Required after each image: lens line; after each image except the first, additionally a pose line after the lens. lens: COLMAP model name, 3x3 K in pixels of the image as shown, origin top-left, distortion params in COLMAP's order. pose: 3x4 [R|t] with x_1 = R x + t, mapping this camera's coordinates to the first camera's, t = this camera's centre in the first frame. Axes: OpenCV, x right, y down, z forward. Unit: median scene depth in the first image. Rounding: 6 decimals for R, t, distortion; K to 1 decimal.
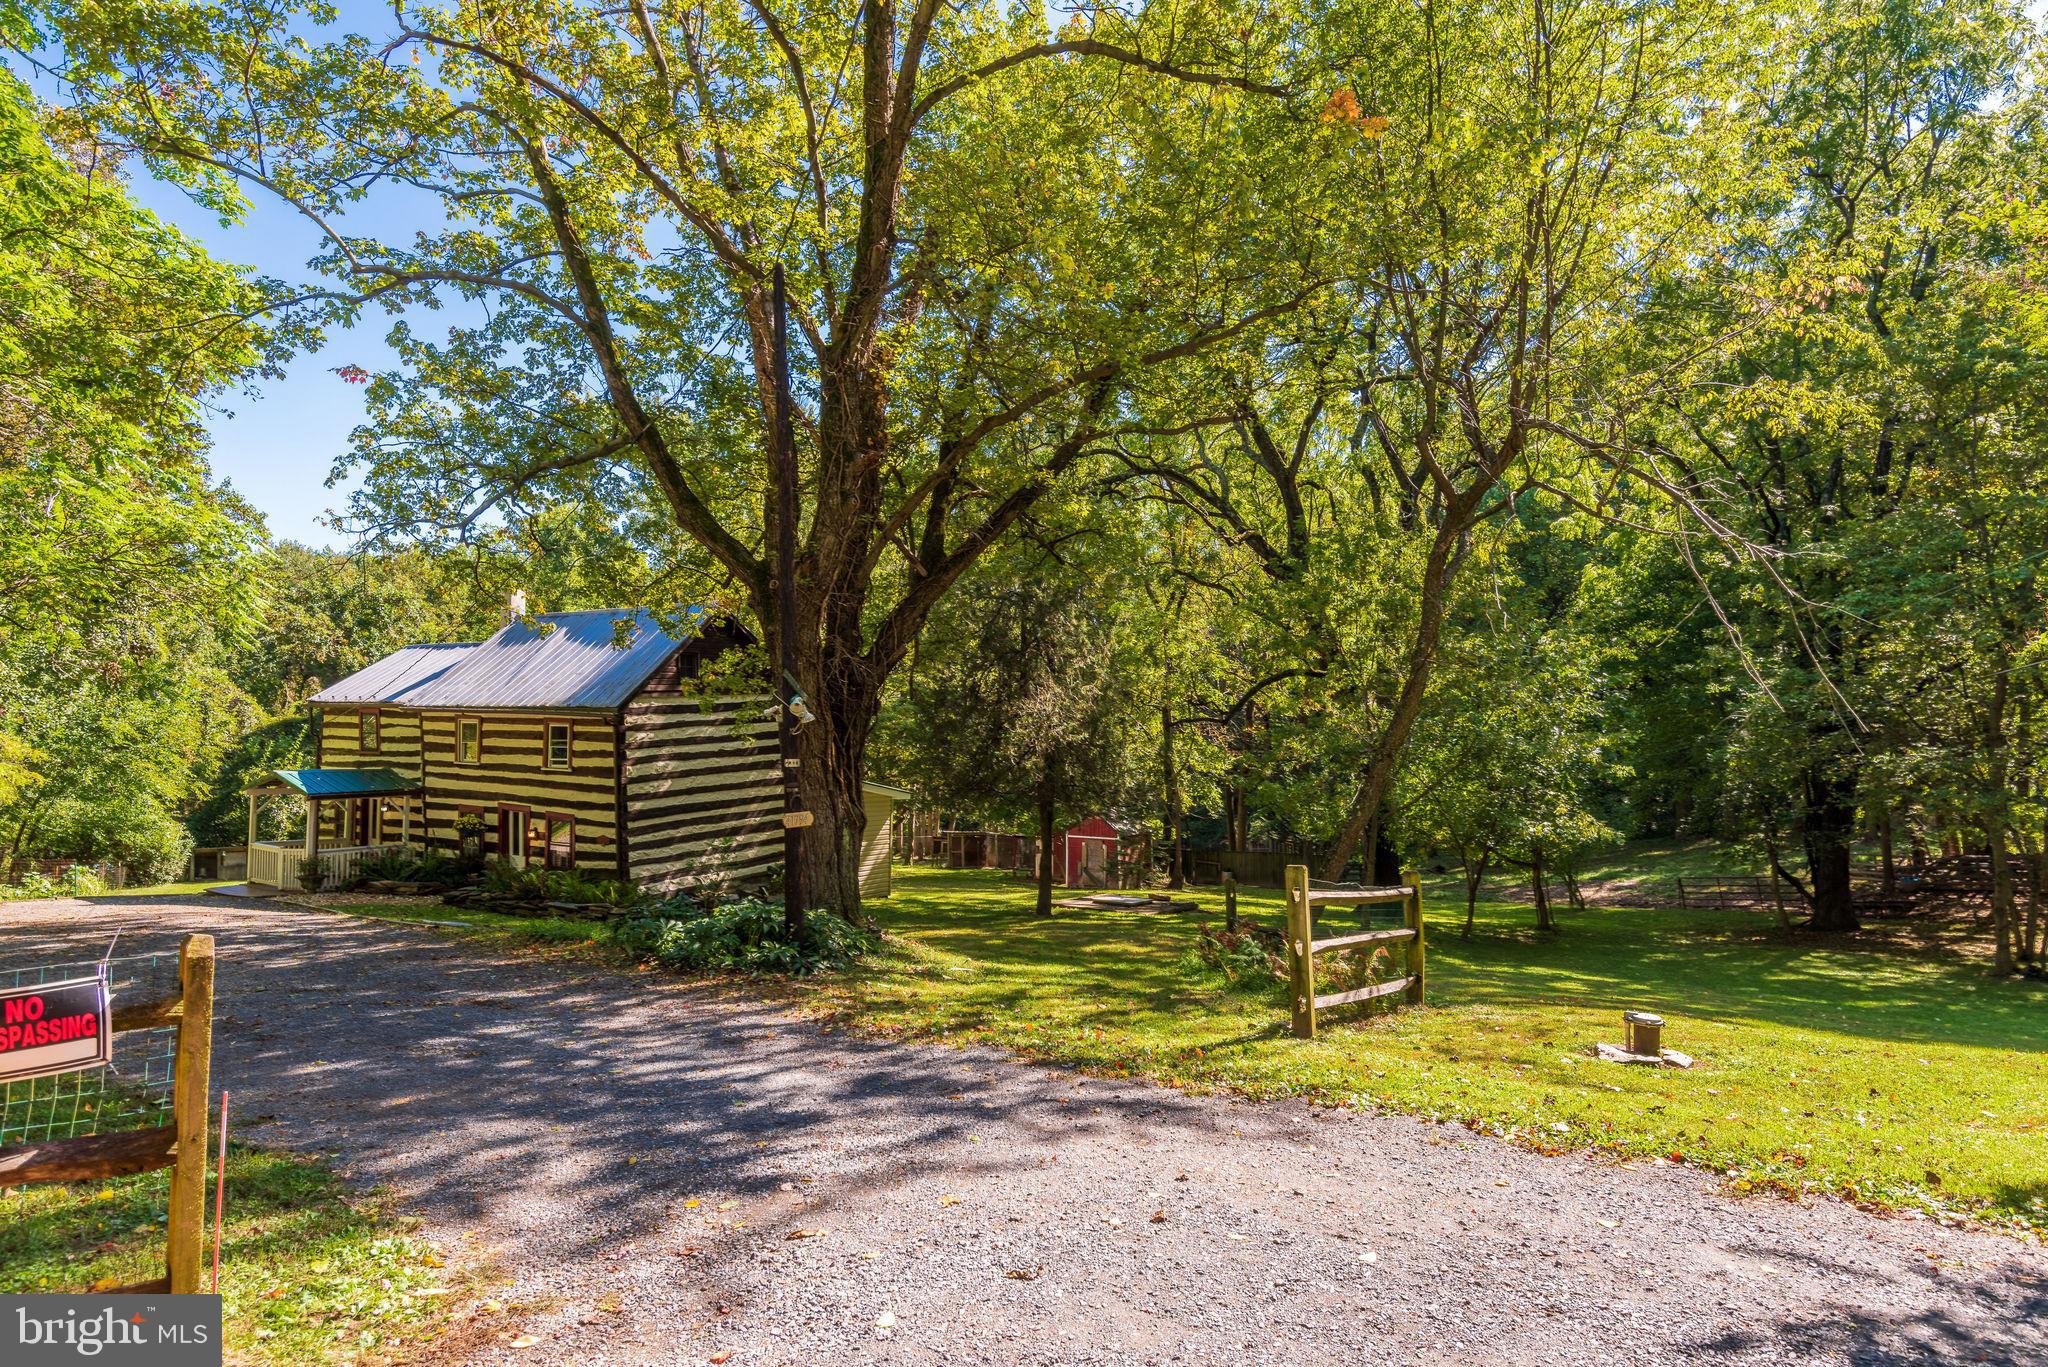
lens RADIAL K [[1184.1, 0, 1057.4], [0, 1184.1, 699.8], [0, 0, 1]] dist [0.016564, -0.003370]
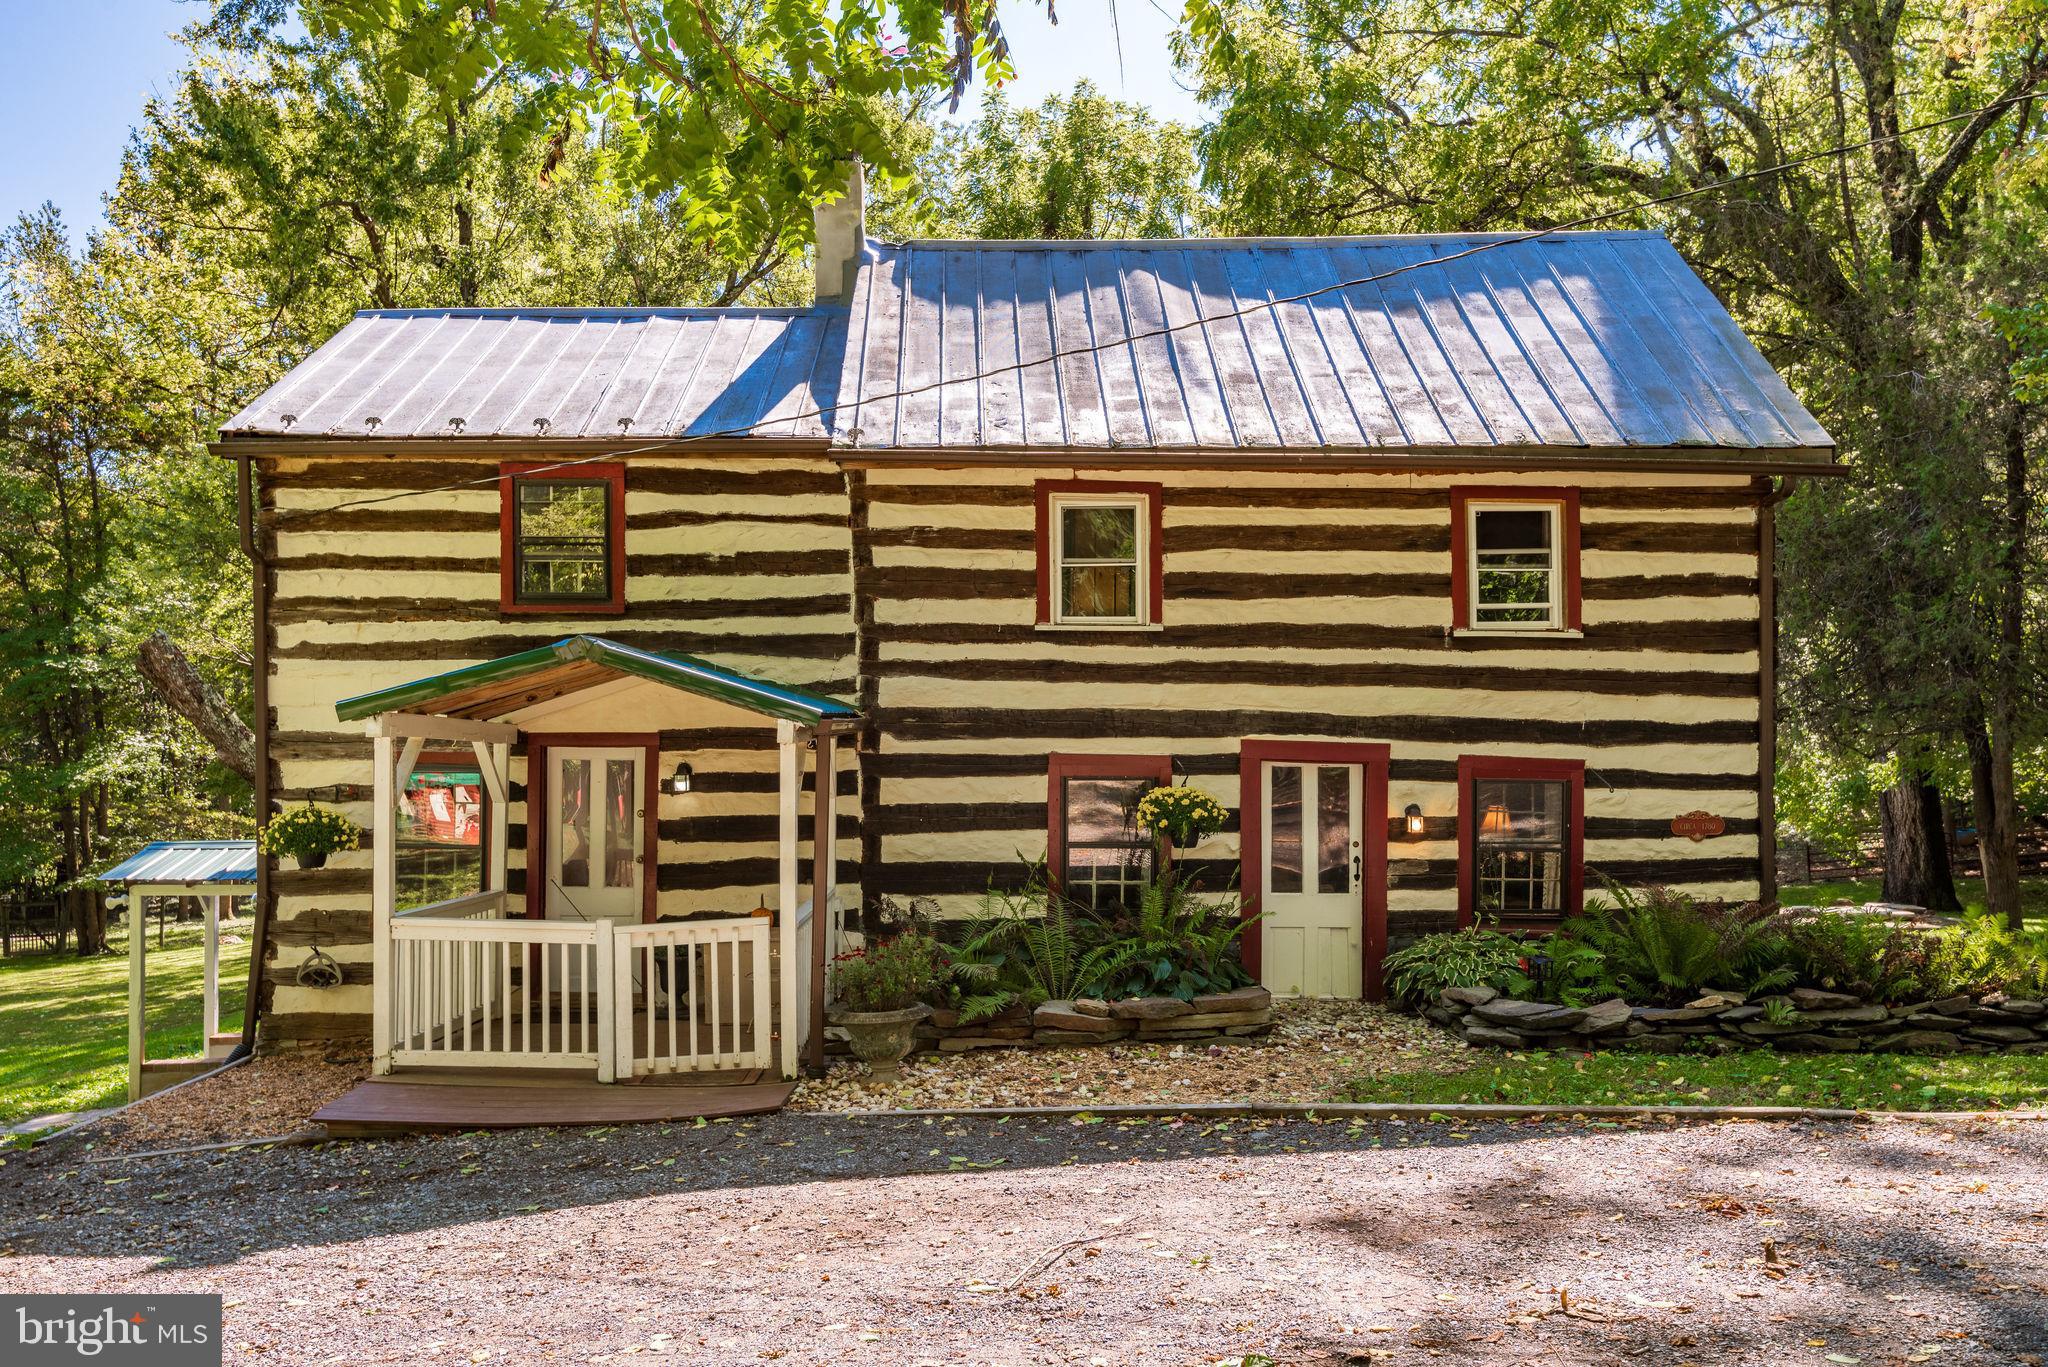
lens RADIAL K [[1542.5, 0, 1019.0], [0, 1542.5, 689.8], [0, 0, 1]] dist [0.043057, -0.002425]
pose [[0.859176, -0.013642, 0.511499, -0.742609], [0.000900, 0.999683, 0.025150, 0.060393], [-0.511680, -0.021148, 0.858916, 0.650372]]
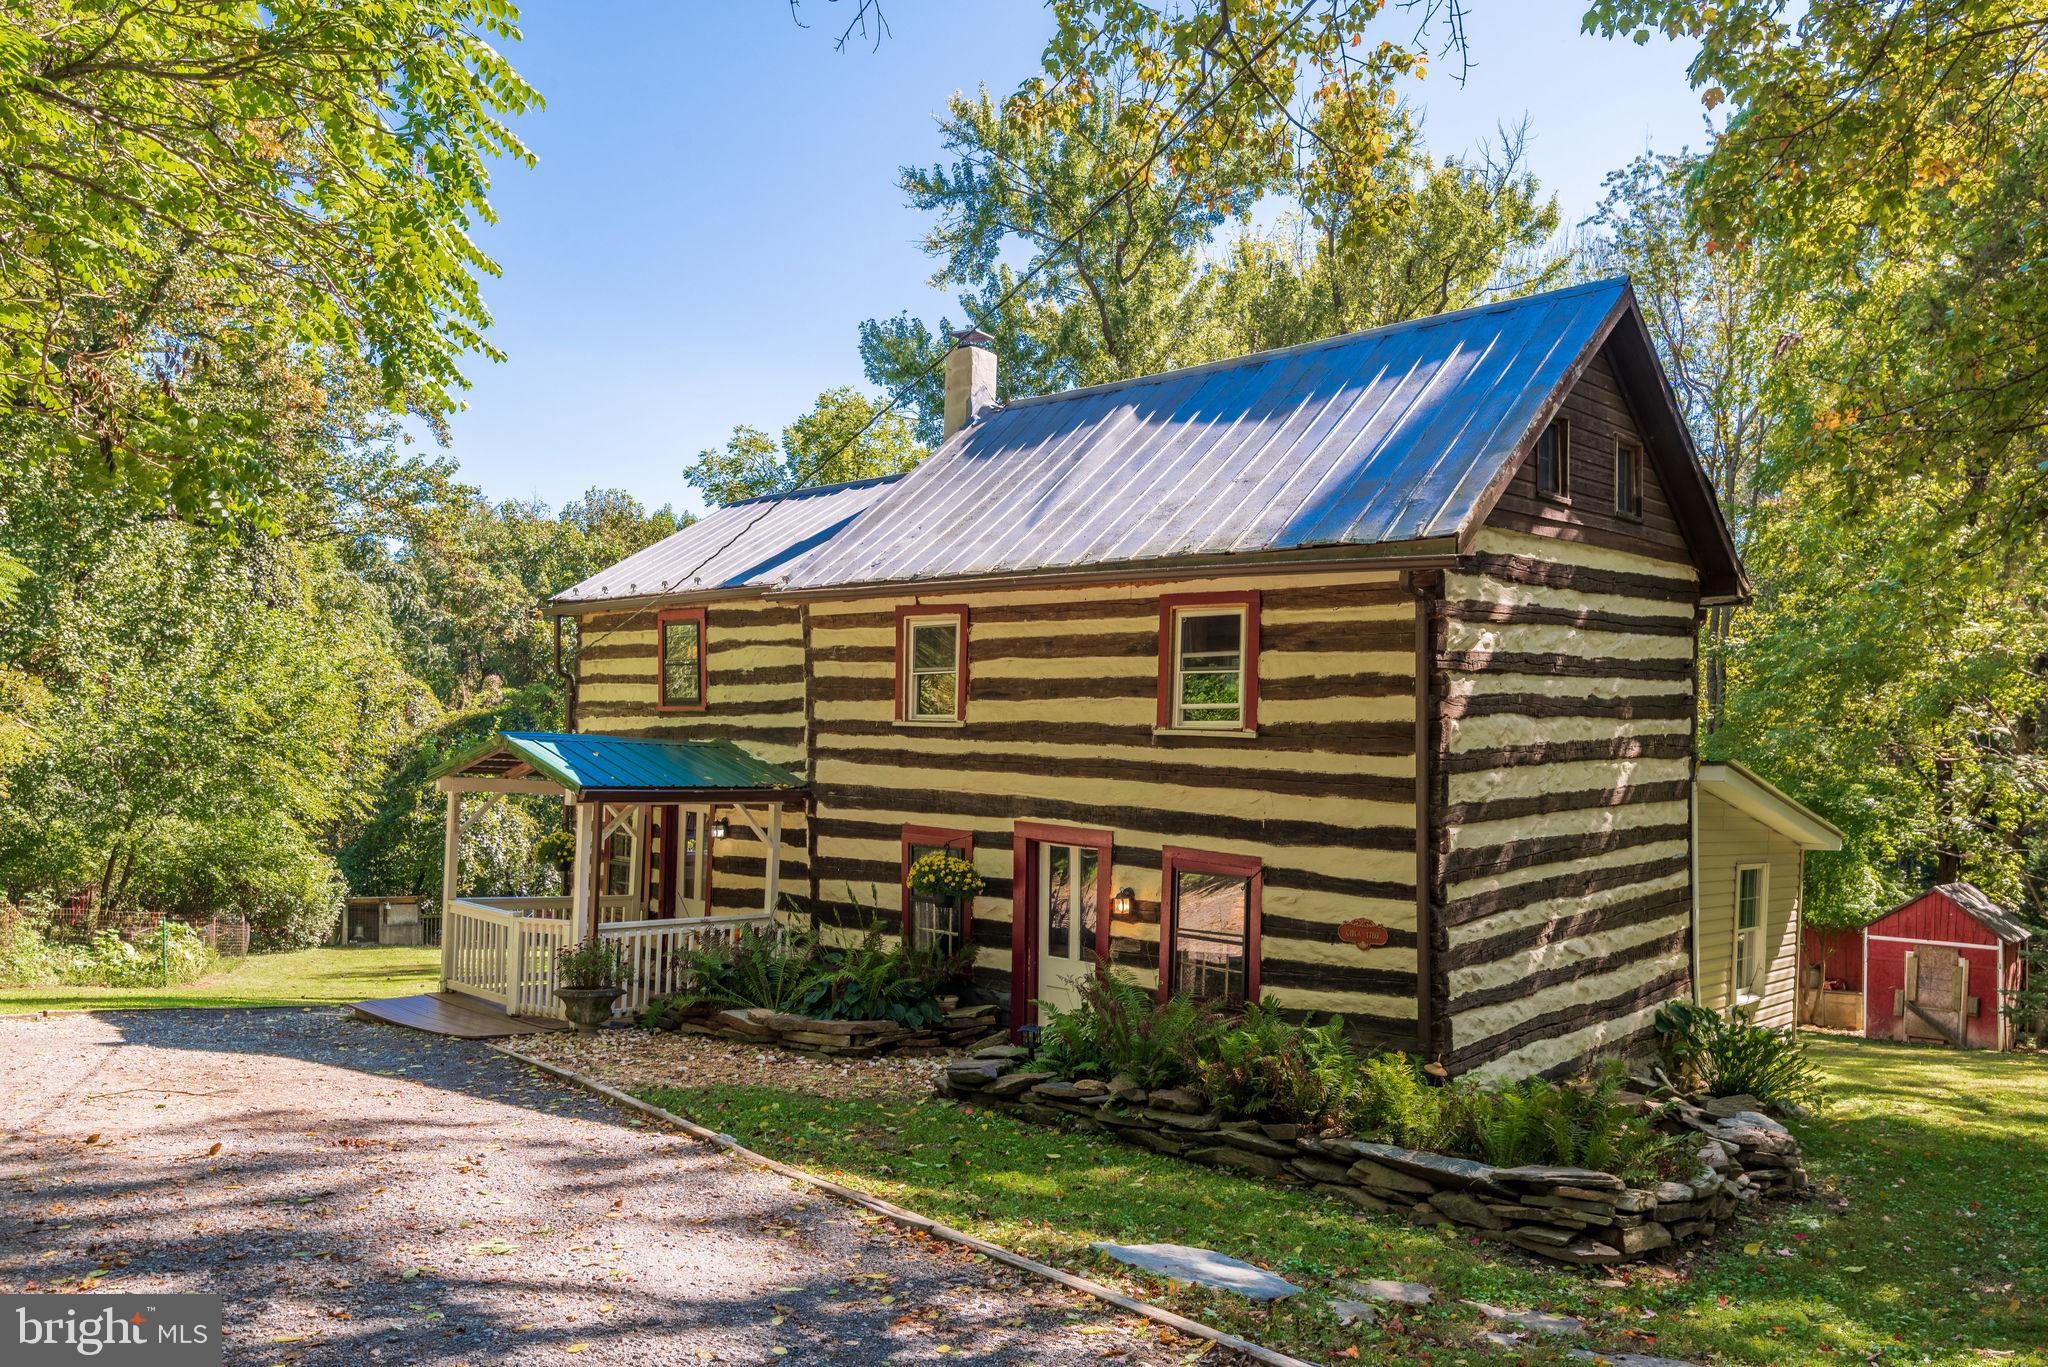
lens RADIAL K [[1487.5, 0, 1053.5], [0, 1487.5, 773.9], [0, 0, 1]] dist [0.044189, -0.005123]
pose [[0.981432, 0.020433, -0.190721, -0.361190], [-0.015859, 0.999550, 0.025478, 0.057394], [0.191155, -0.021981, 0.981314, 0.514083]]
